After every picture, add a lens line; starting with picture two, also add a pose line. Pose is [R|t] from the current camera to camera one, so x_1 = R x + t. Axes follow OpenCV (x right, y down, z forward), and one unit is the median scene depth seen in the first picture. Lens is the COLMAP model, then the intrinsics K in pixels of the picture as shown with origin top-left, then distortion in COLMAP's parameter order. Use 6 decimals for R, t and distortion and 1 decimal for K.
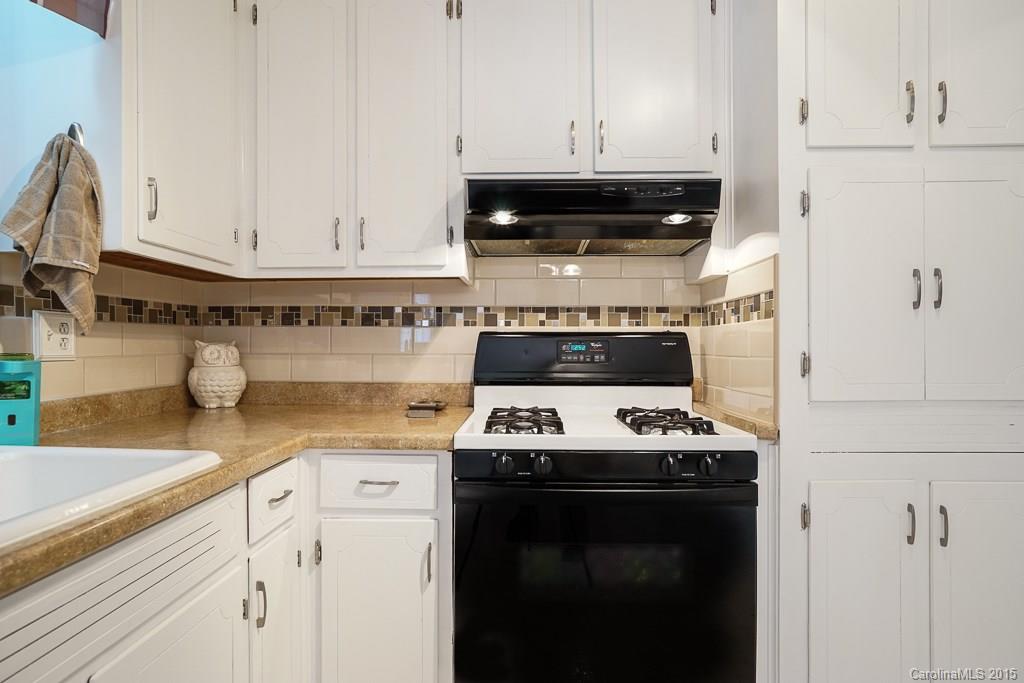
lens RADIAL K [[579.3, 0, 511.3], [0, 579.3, 341.8], [0, 0, 1]] dist [-0.000963, 0.000290]
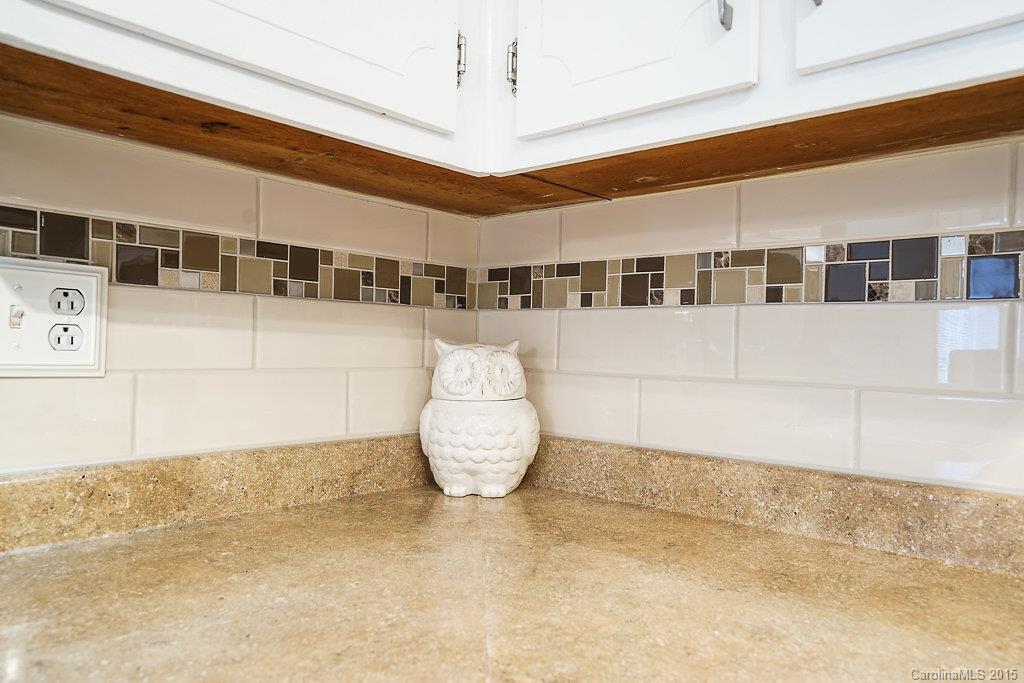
lens RADIAL K [[736.5, 0, 510.4], [0, 736.5, 342.3], [0, 0, 1]] dist [0.021210, 0.002045]
pose [[0.764982, 0.010831, -0.643961, -0.127504], [-0.020855, 0.999751, -0.007960, 0.003179], [0.643714, 0.019519, 0.765017, 0.582252]]
